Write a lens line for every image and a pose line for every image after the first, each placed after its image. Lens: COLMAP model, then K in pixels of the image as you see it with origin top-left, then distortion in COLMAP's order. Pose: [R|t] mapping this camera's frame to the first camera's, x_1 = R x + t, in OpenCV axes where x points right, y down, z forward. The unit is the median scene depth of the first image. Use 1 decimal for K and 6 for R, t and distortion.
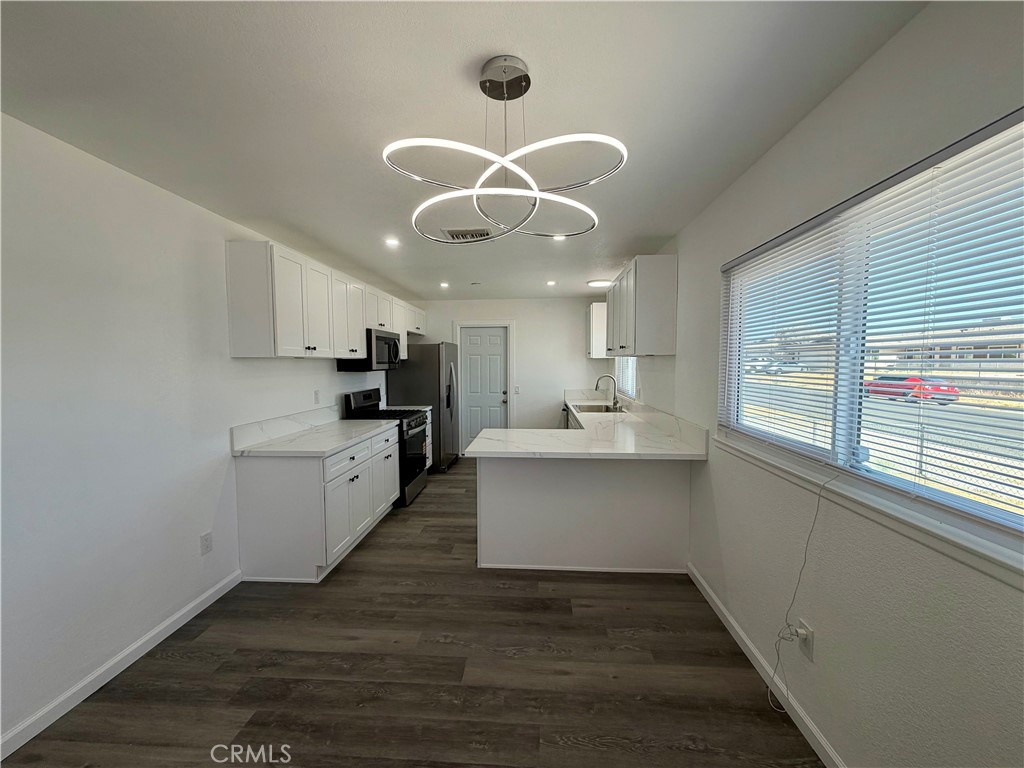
lens RADIAL K [[408.8, 0, 508.2], [0, 408.8, 385.9], [0, 0, 1]] dist [-0.000996, 0.000447]
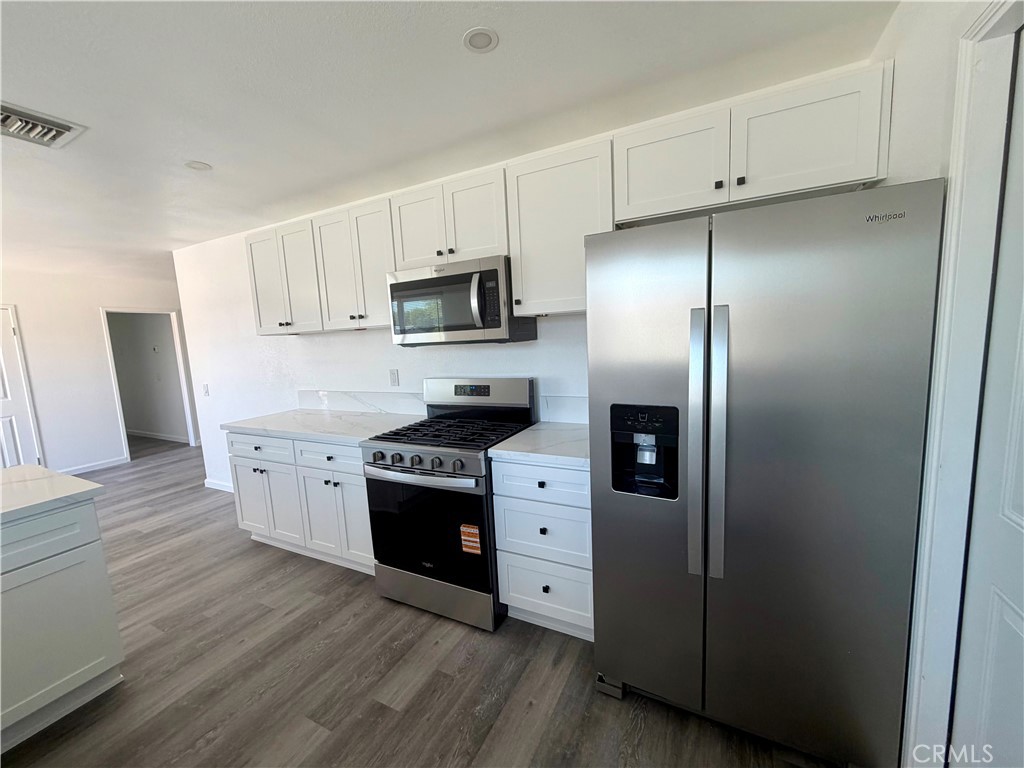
lens RADIAL K [[408.8, 0, 514.0], [0, 408.8, 386.0], [0, 0, 1]] dist [-0.000996, 0.000447]
pose [[-0.389501, 0.129134, -0.911928, 0.214517], [-0.010851, 0.989410, 0.144741, -0.096248], [0.920962, 0.066272, -0.383975, 2.005705]]
